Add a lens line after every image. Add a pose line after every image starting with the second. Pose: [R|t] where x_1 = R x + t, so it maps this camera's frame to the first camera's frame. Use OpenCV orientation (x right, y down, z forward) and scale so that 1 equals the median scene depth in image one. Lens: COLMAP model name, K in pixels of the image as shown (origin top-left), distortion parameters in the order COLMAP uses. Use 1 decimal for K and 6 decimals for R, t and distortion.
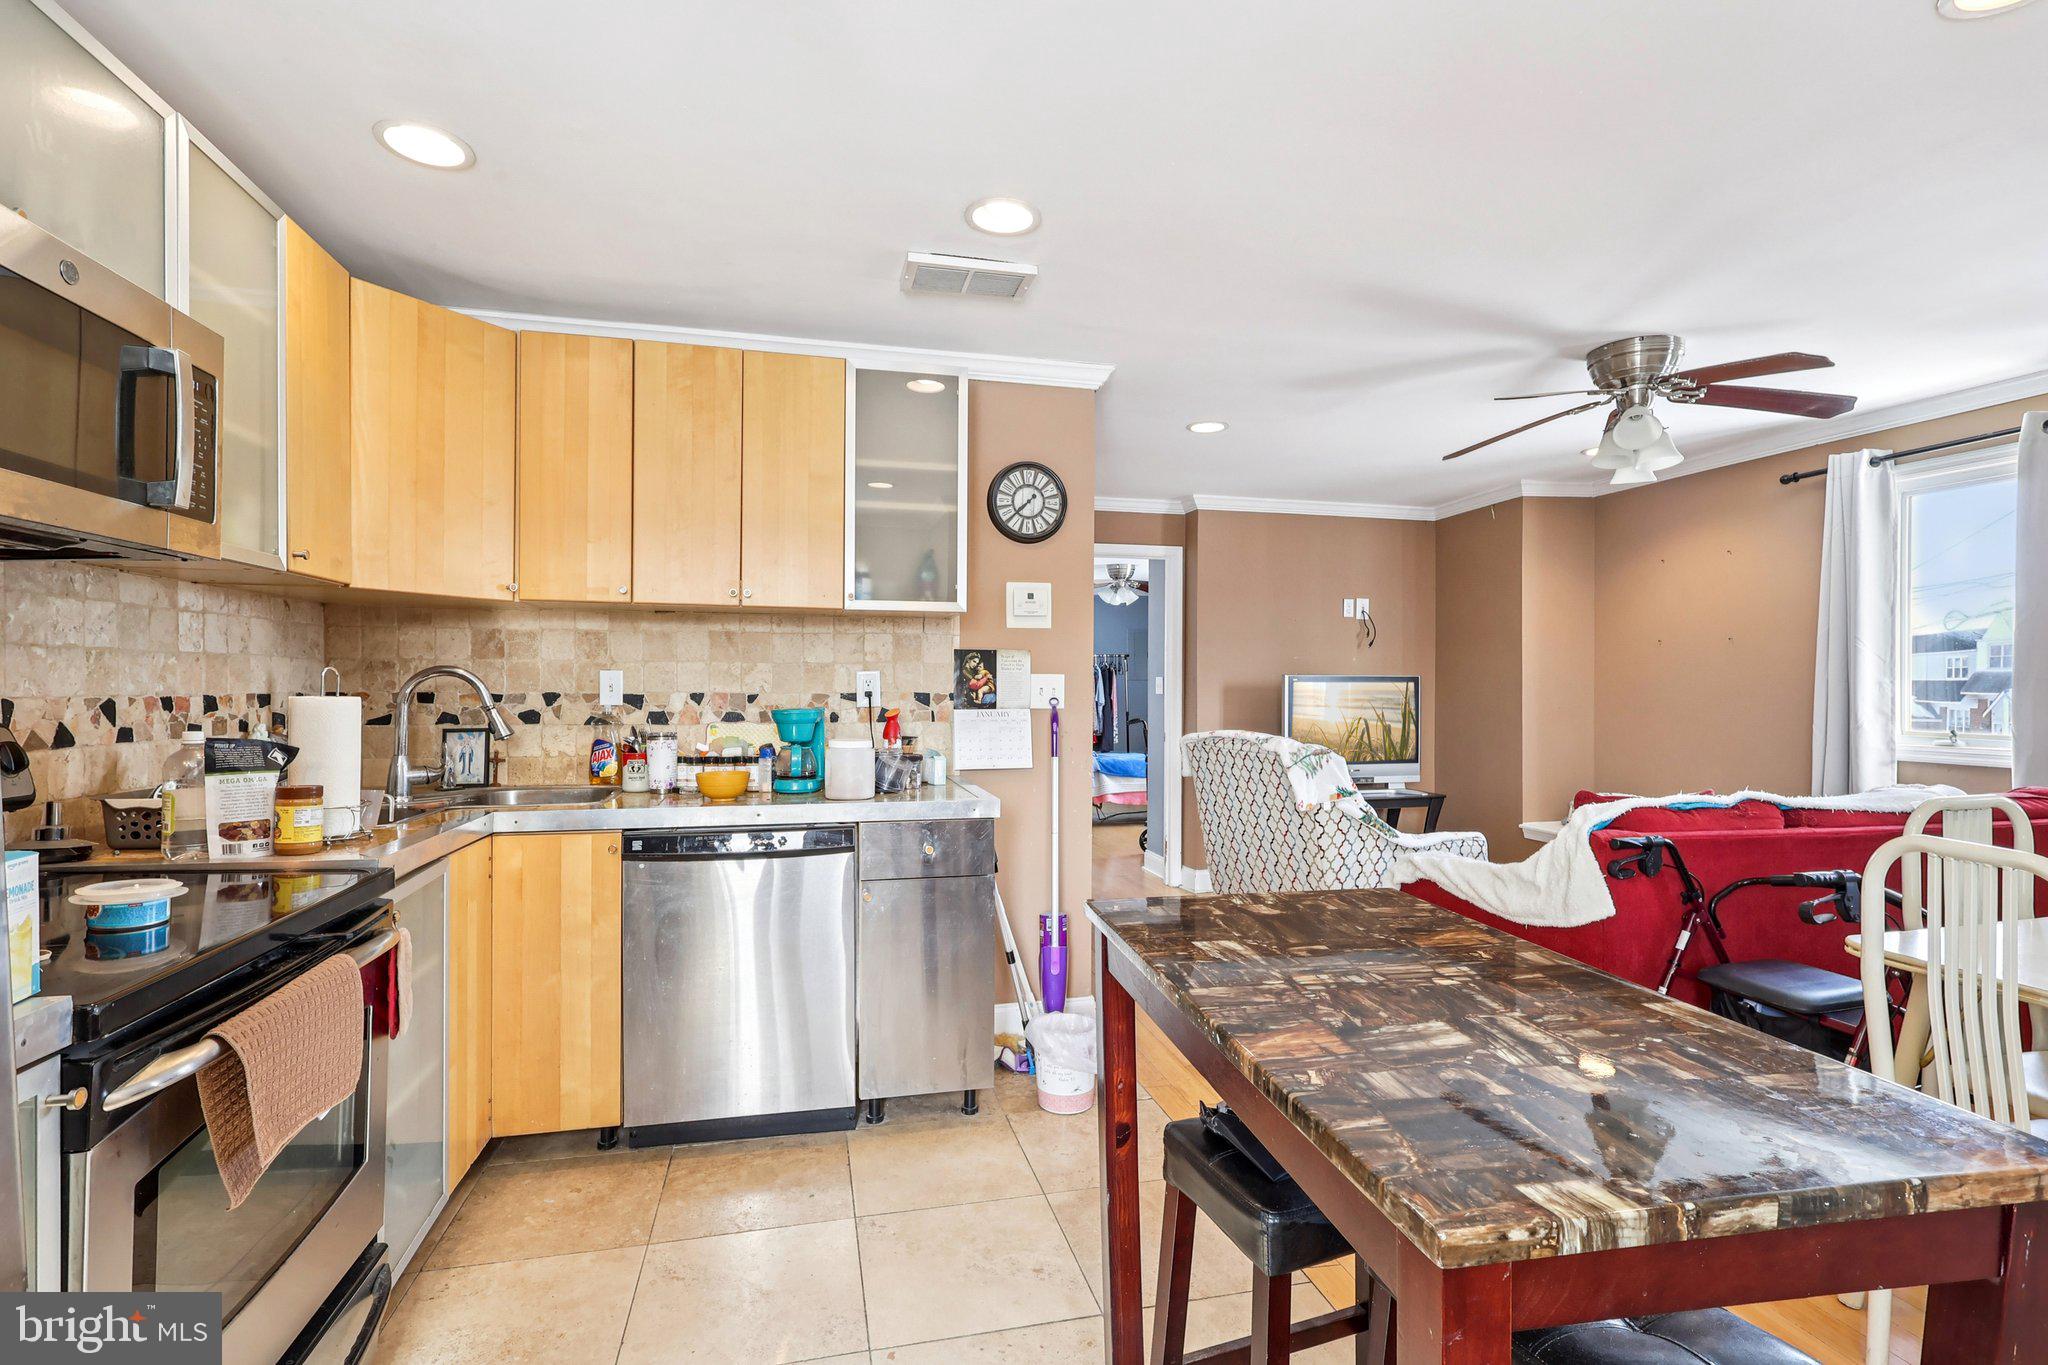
lens RADIAL K [[946.0, 0, 1031.4], [0, 946.0, 681.1], [0, 0, 1]] dist [-0.000548, 0.000499]
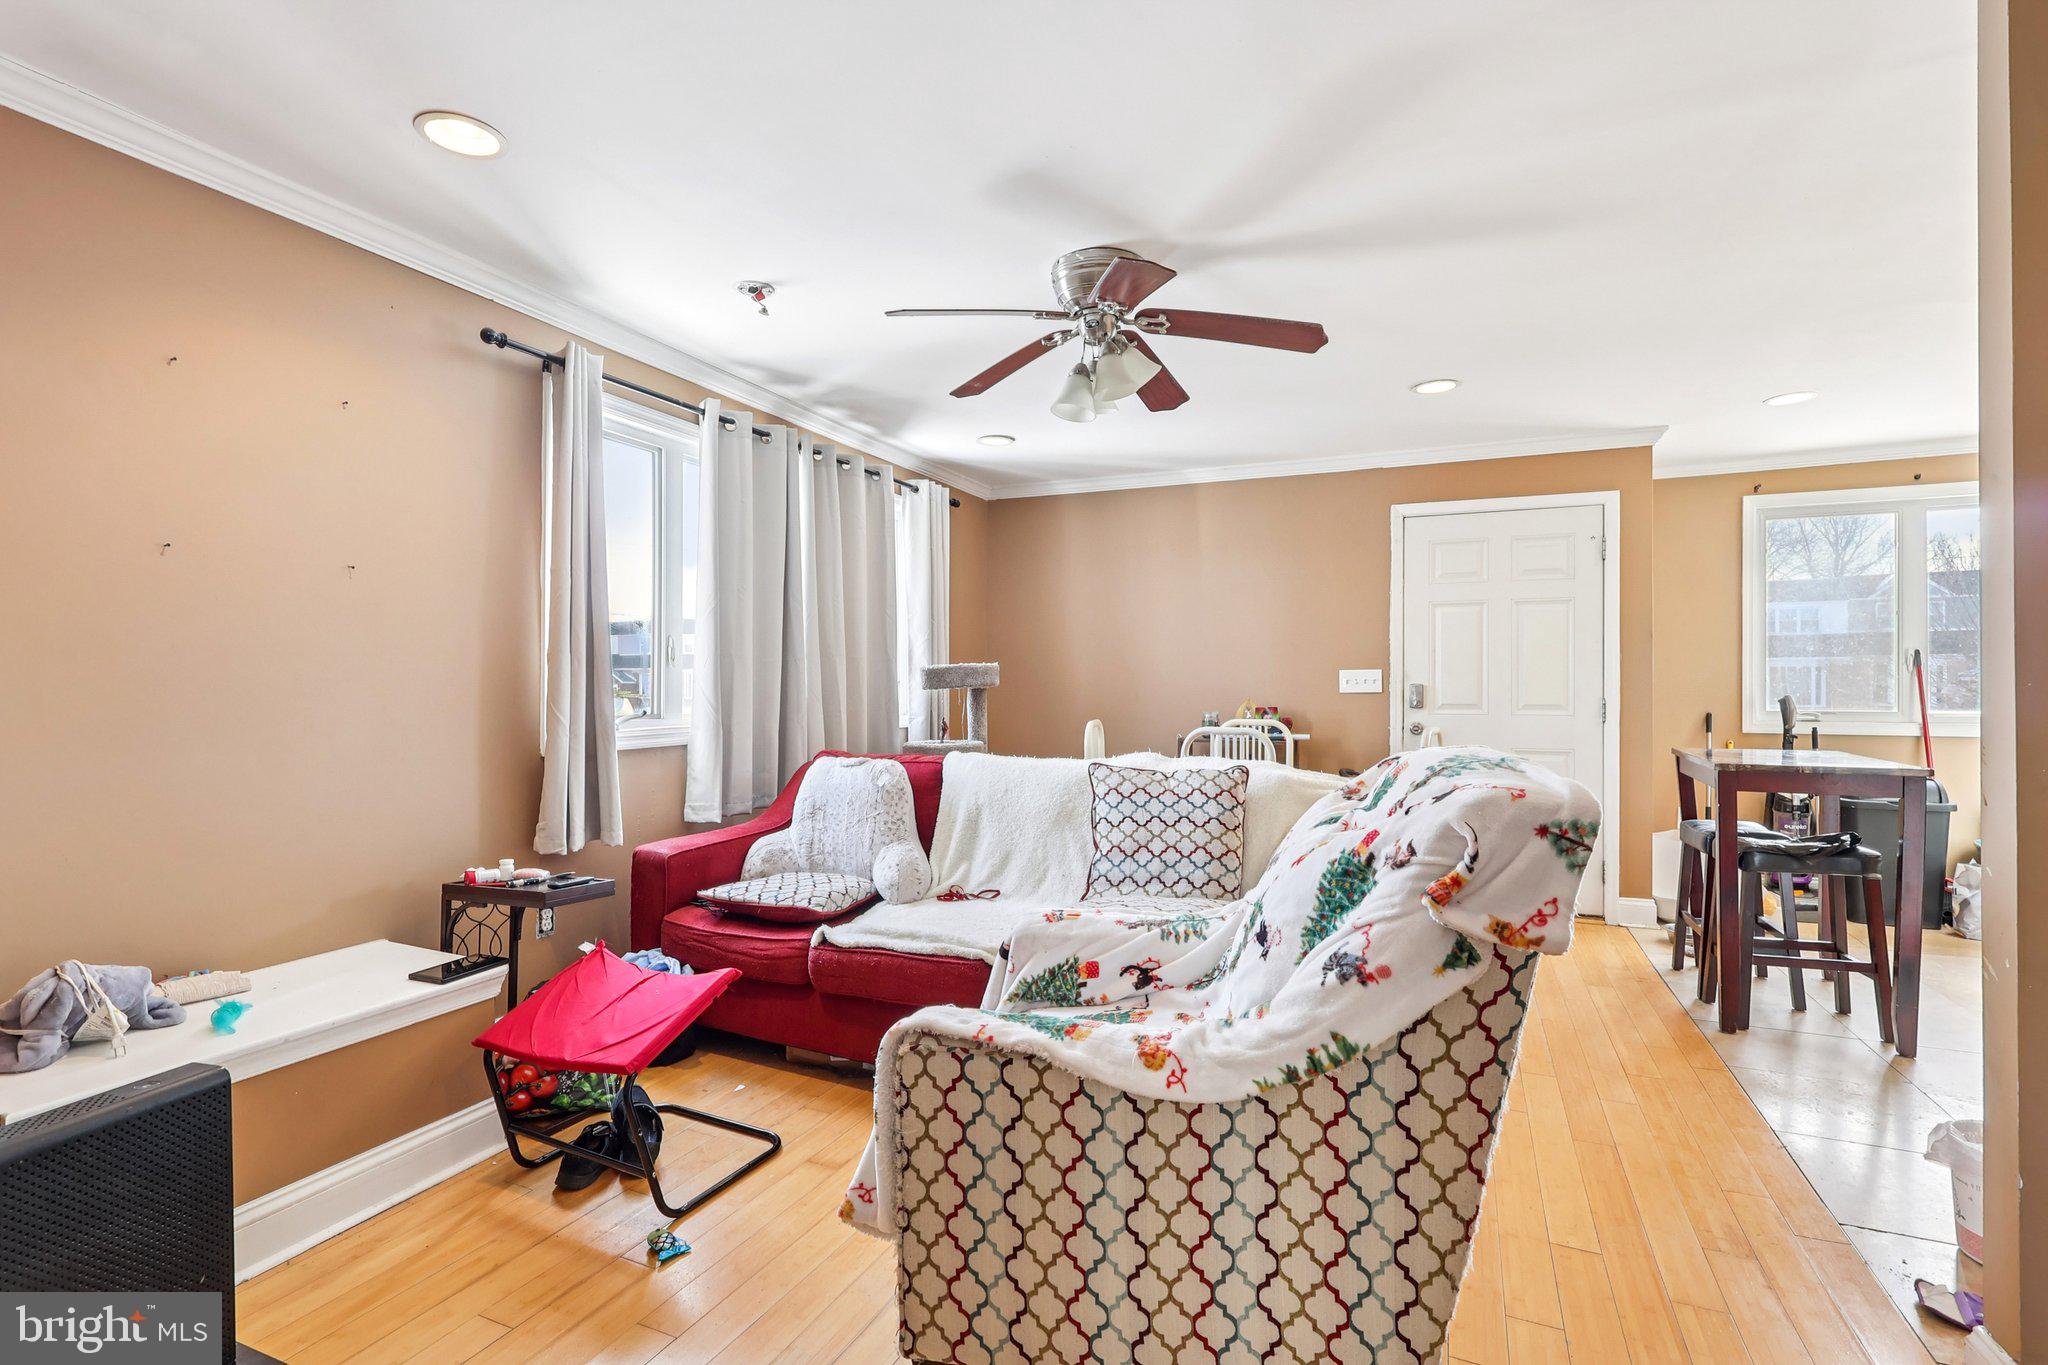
lens RADIAL K [[946.0, 0, 1014.3], [0, 946.0, 680.7], [0, 0, 1]] dist [-0.000548, 0.000499]
pose [[-0.780264, 0.000853, 0.625450, 0.189363], [-0.003291, 0.999980, -0.005469, 0.041687], [-0.625442, -0.006326, -0.780245, 2.140835]]
